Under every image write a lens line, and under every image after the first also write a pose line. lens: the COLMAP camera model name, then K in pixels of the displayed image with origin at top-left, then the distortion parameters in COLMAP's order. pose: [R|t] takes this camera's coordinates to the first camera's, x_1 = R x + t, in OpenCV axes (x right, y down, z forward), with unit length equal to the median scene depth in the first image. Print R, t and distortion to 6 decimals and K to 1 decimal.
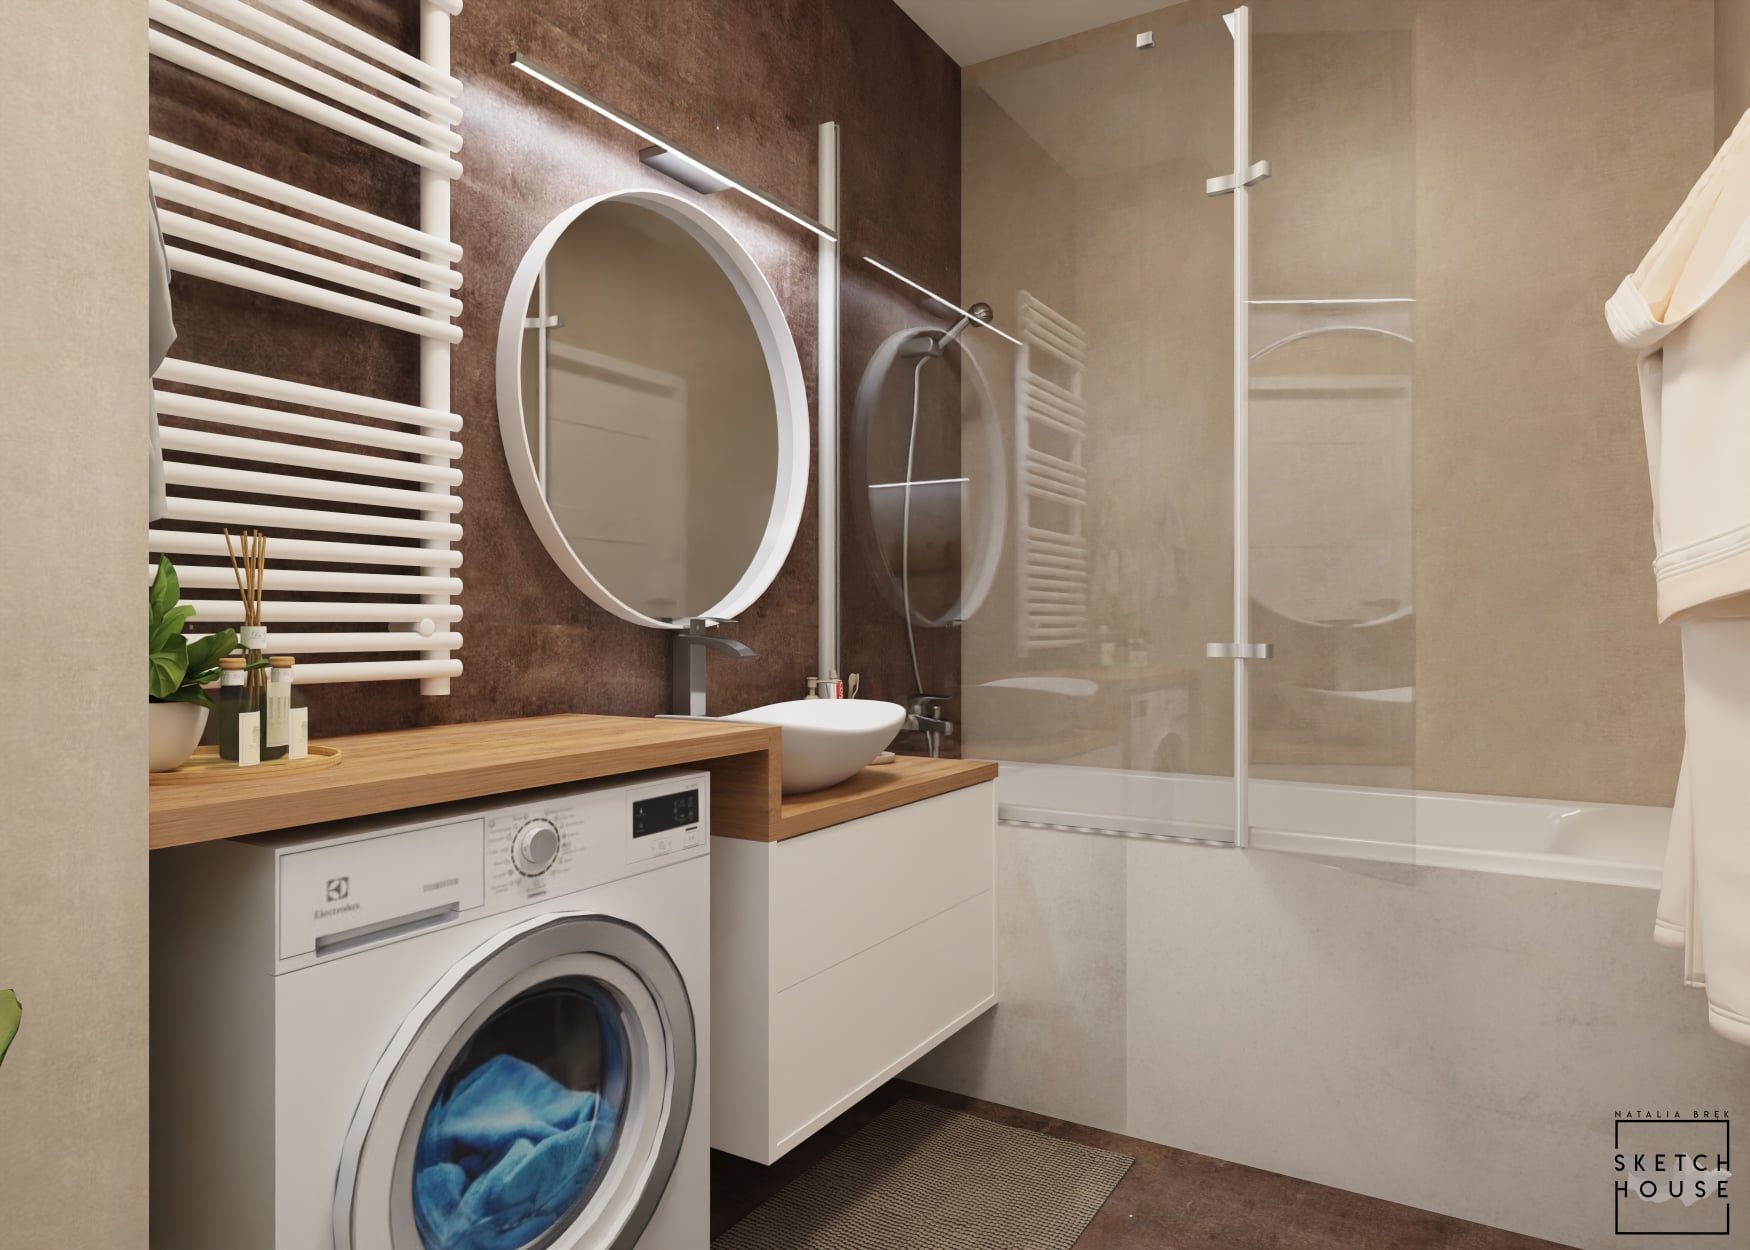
lens RADIAL K [[1082.1, 0, 875.0], [0, 1082.1, 625.0], [0, 0, 1]] dist [0.000294, 0.001043]
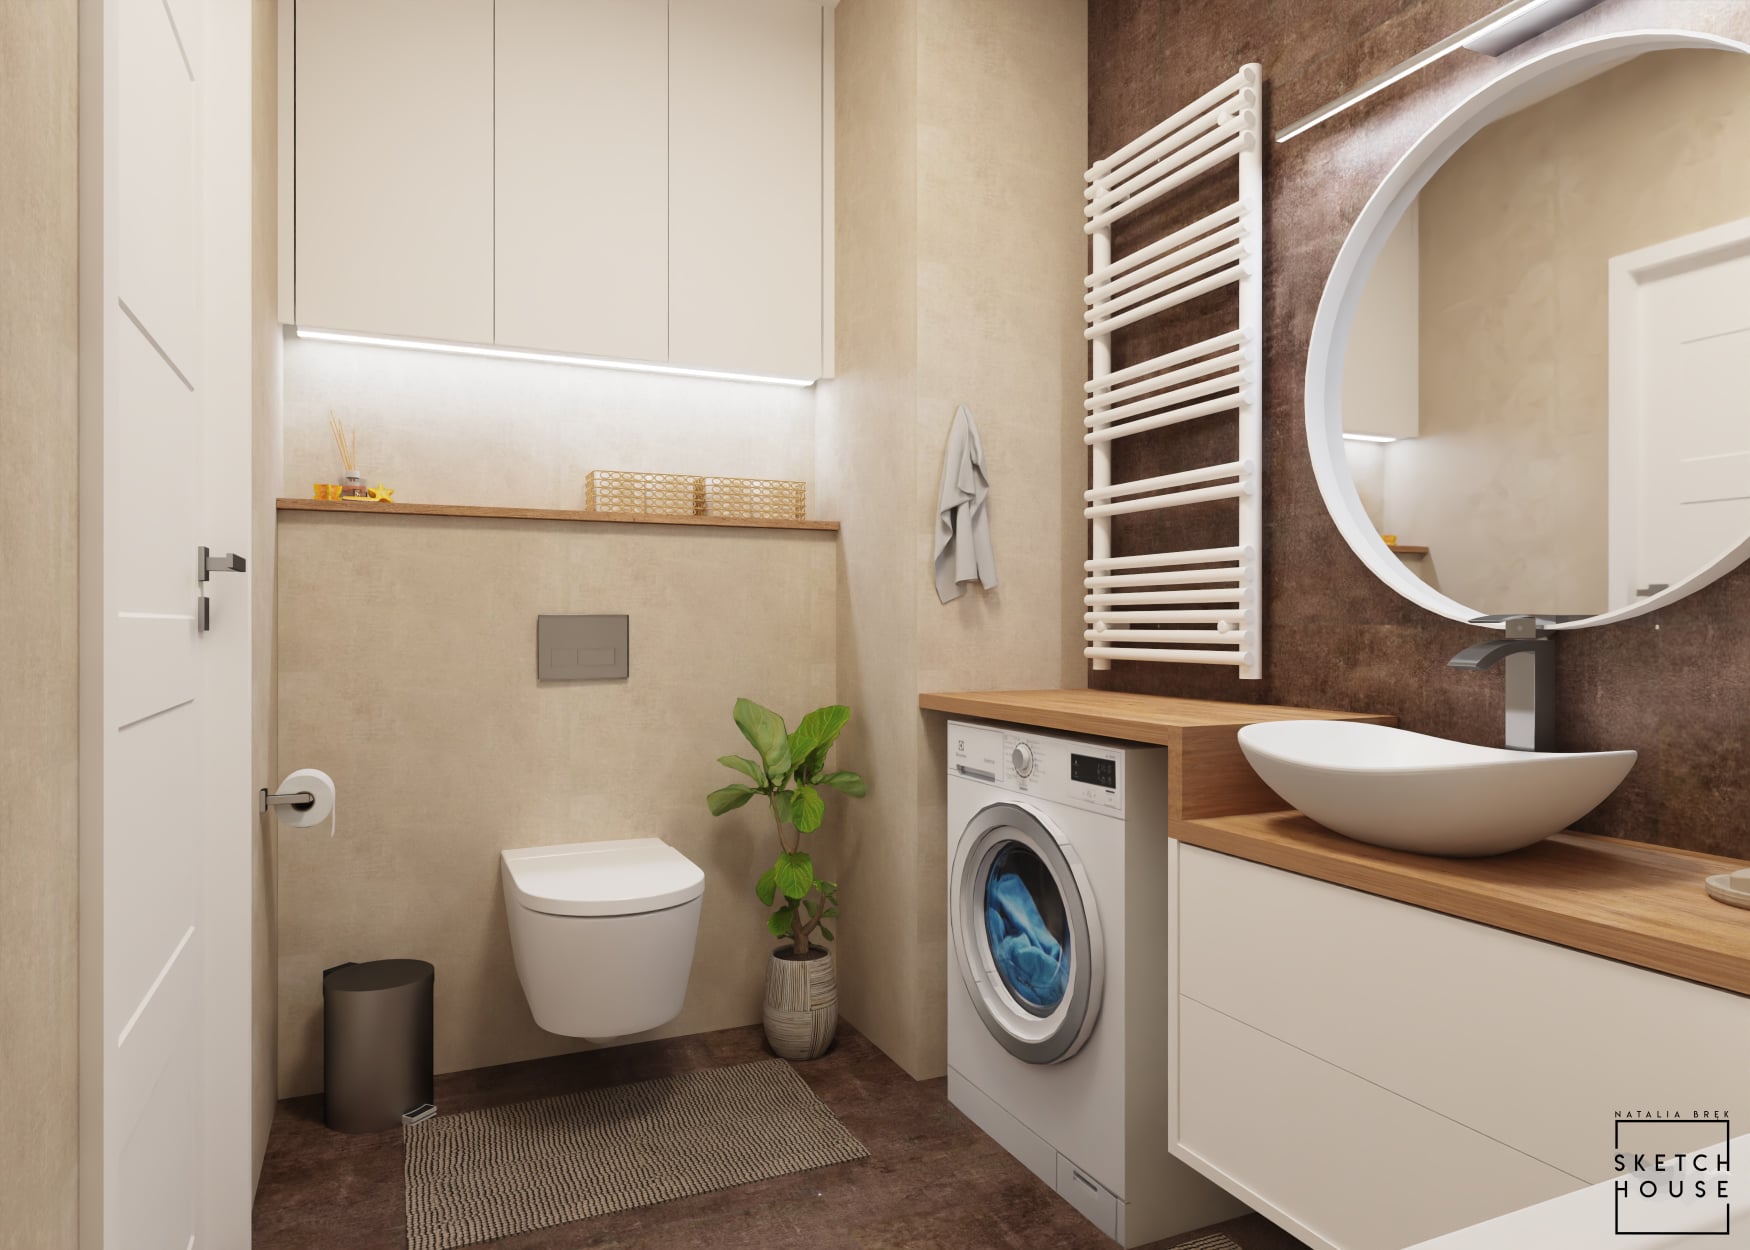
lens RADIAL K [[1082.1, 0, 875.0], [0, 1082.1, 625.0], [0, 0, 1]] dist [0.000294, 0.001043]
pose [[-0.569653, -0.000515, -0.821885, 0.901836], [-0.000118, 1.000000, -0.000544, 0.000684], [0.821885, -0.000213, -0.569653, 1.352578]]
